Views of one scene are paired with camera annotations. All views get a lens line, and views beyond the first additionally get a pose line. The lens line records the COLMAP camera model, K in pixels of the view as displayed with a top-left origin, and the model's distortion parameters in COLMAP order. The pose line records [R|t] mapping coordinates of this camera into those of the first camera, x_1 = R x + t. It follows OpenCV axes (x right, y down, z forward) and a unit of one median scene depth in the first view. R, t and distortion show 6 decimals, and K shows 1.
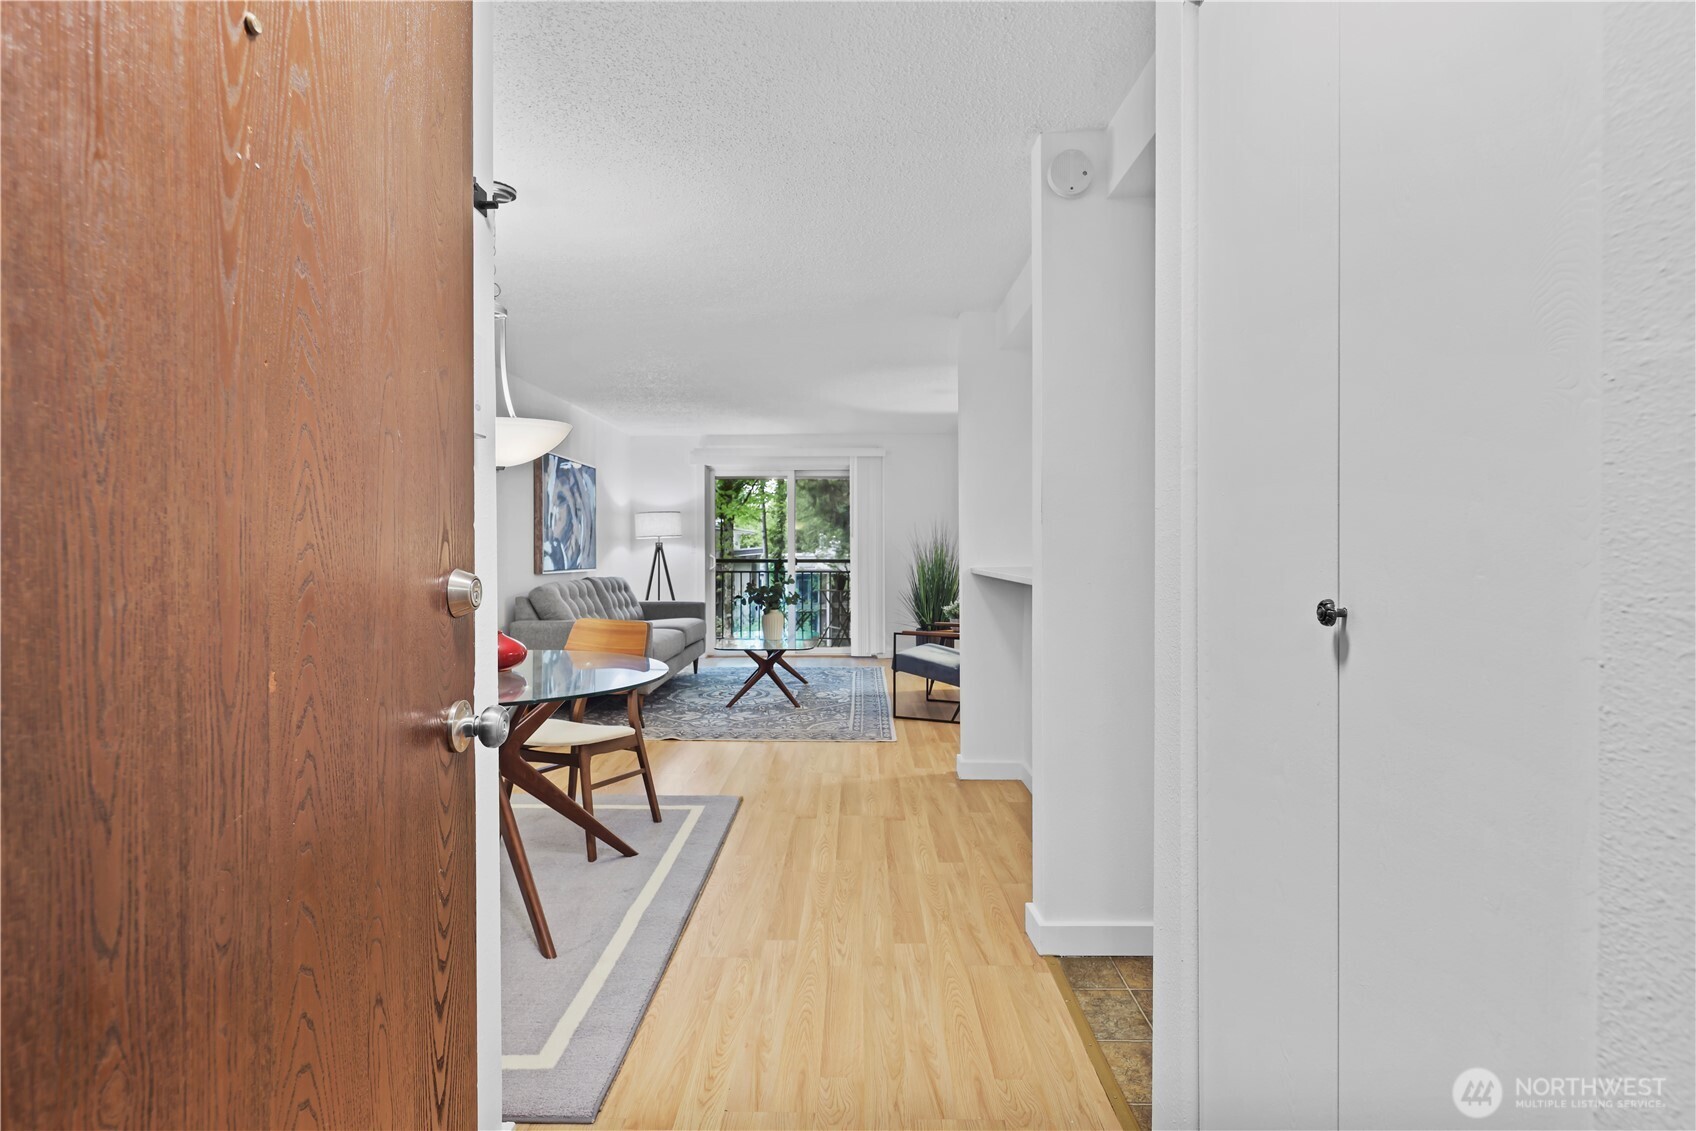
lens RADIAL K [[831.3, 0, 839.7], [0, 831.3, 535.3], [0, 0, 1]] dist [0.005420, -0.005563]
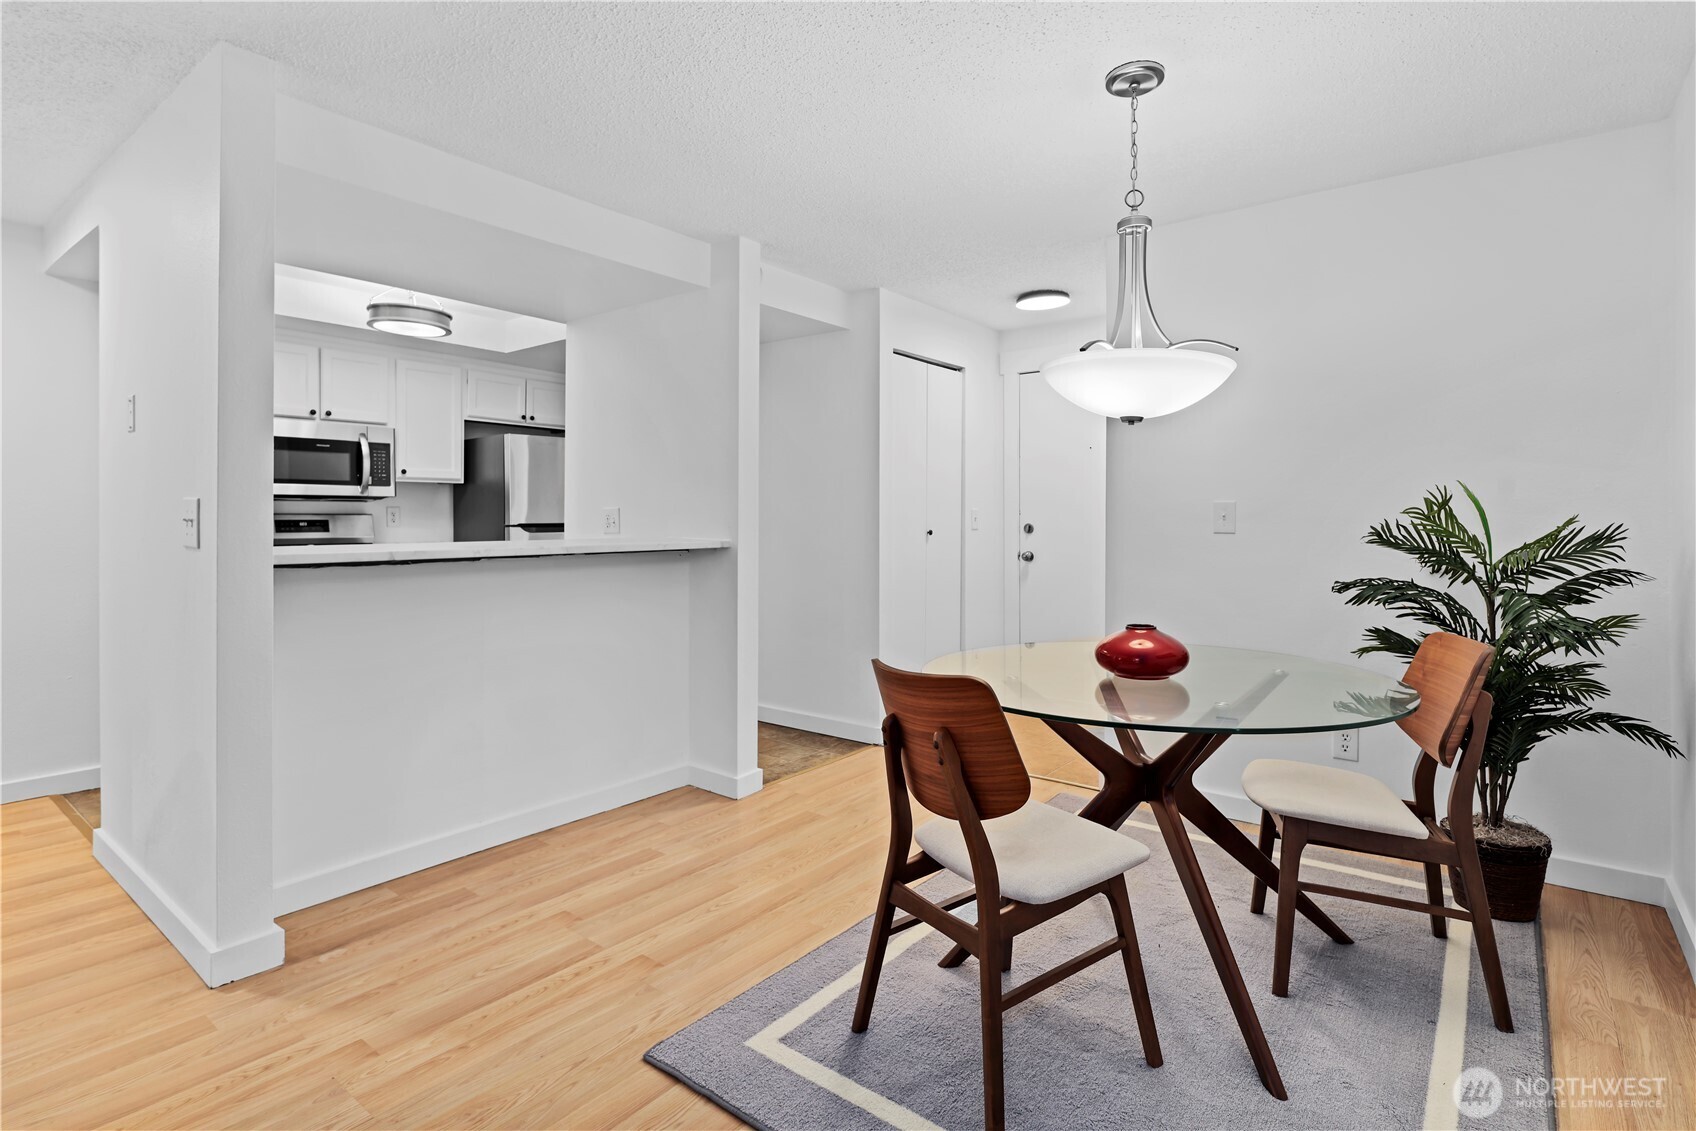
lens RADIAL K [[831.3, 0, 846.5], [0, 831.3, 517.4], [0, 0, 1]] dist [0.005420, -0.005563]
pose [[-0.800661, 0.001681, 0.599115, -0.311906], [-0.009933, 0.999821, -0.016080, 0.013830], [-0.599035, -0.018826, -0.800501, 0.842758]]
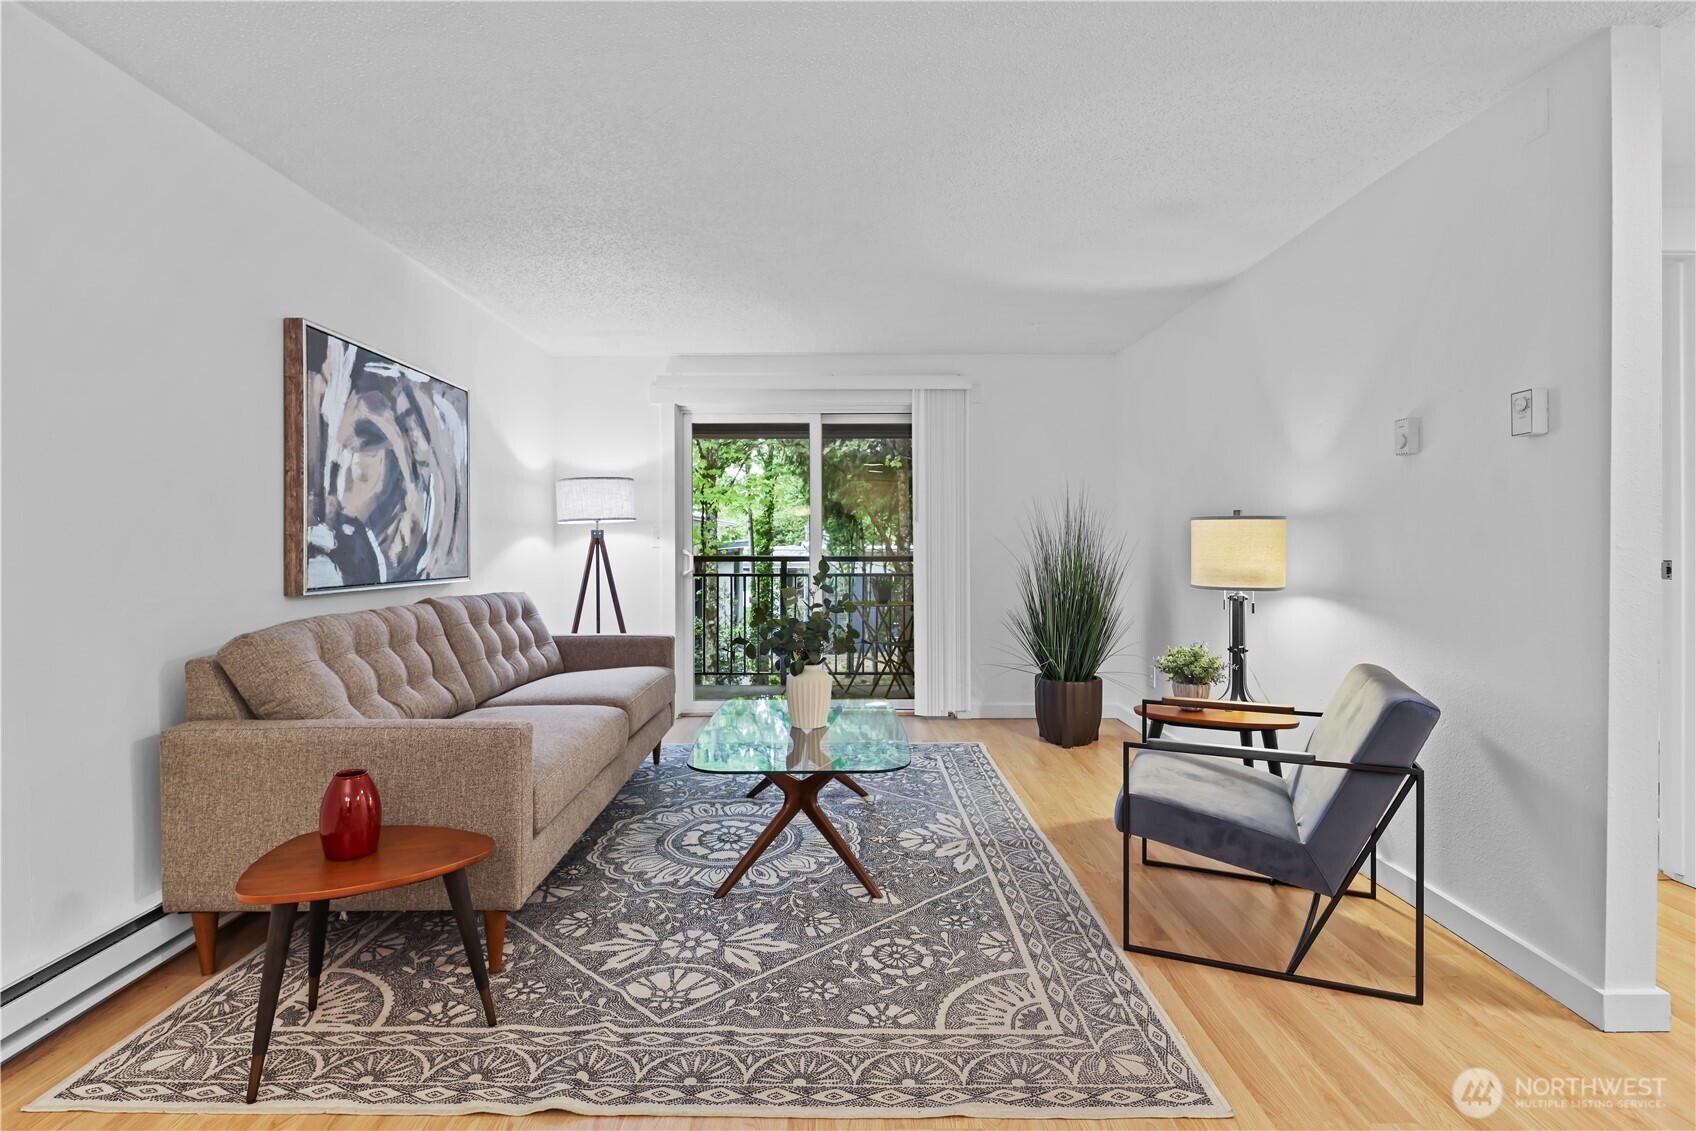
lens RADIAL K [[831.3, 0, 839.0], [0, 831.3, 545.1], [0, 0, 1]] dist [0.005420, -0.005563]
pose [[0.999757, 0.000083, 0.022038, -0.080361], [-0.000522, 0.999801, 0.019922, 0.010057], [-0.022032, -0.019929, 0.999559, 0.558922]]
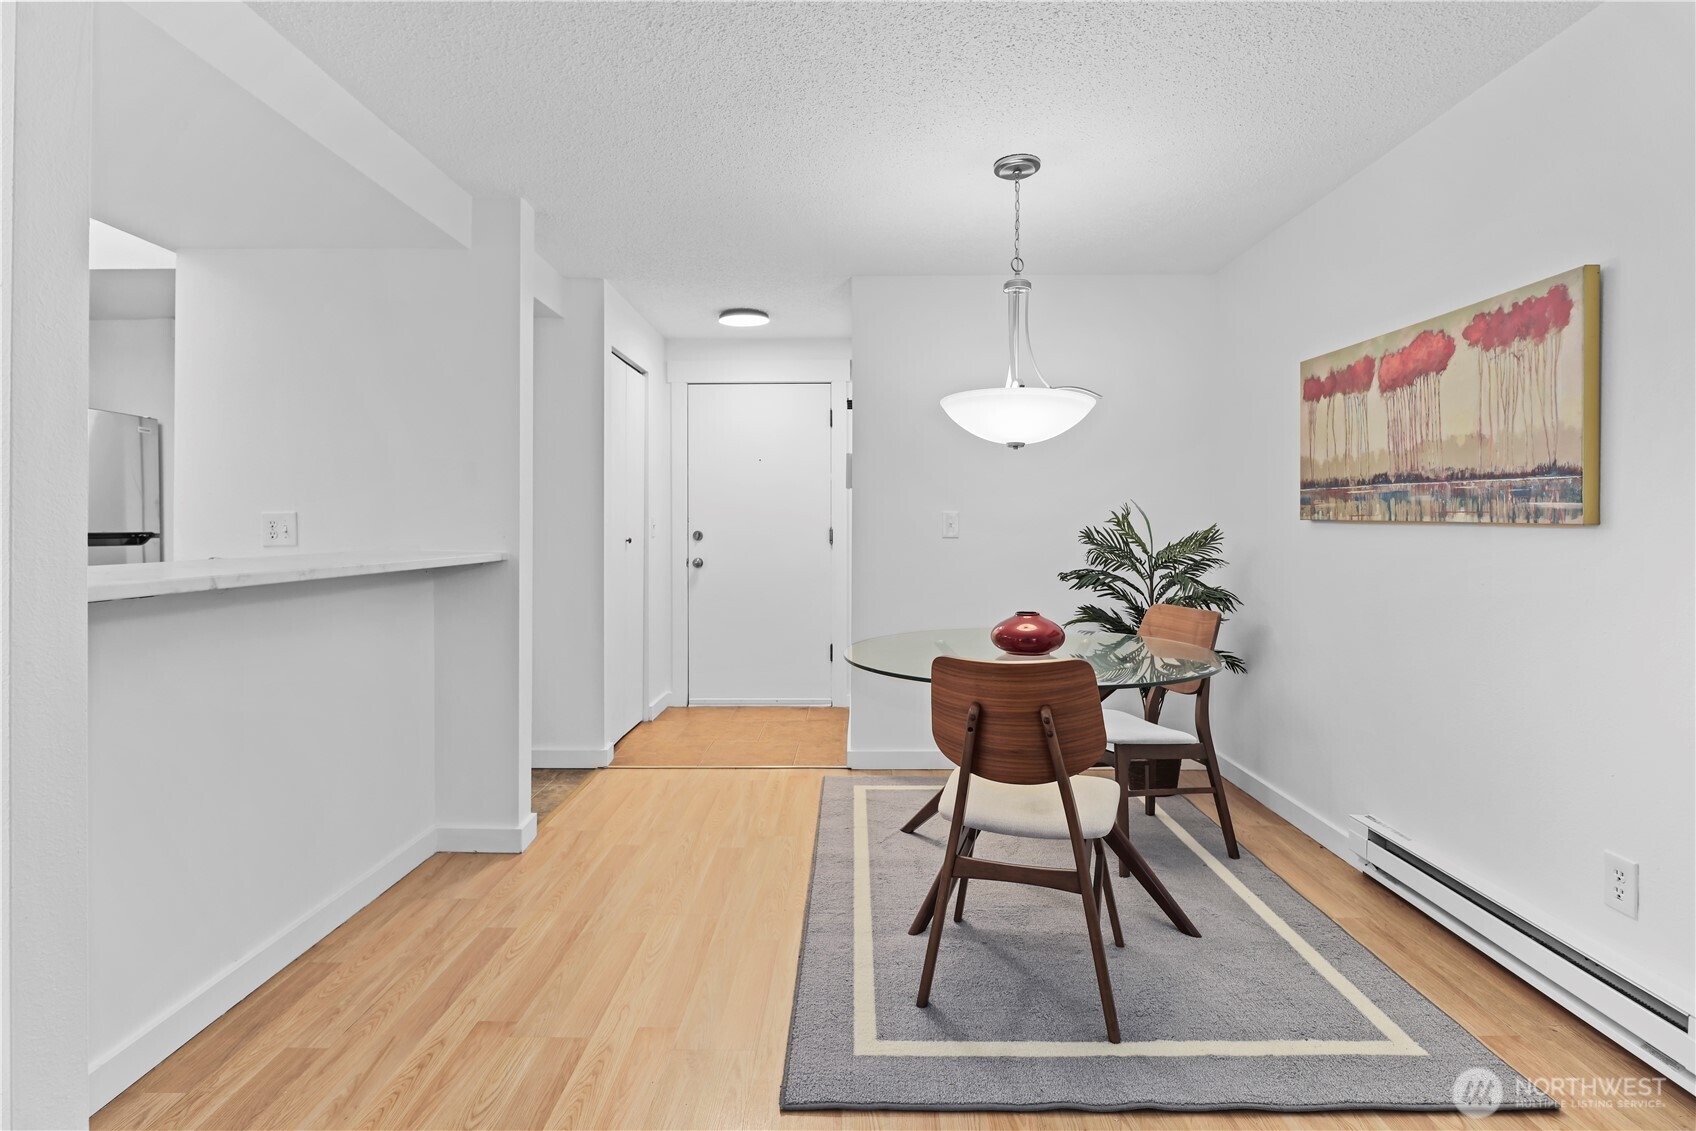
lens RADIAL K [[831.3, 0, 845.3], [0, 831.3, 527.3], [0, 0, 1]] dist [0.005420, -0.005563]
pose [[-0.999970, 0.001554, -0.007647, -0.094705], [0.001671, 0.999880, -0.015374, 0.014670], [0.007622, -0.015386, -0.999853, 0.923082]]
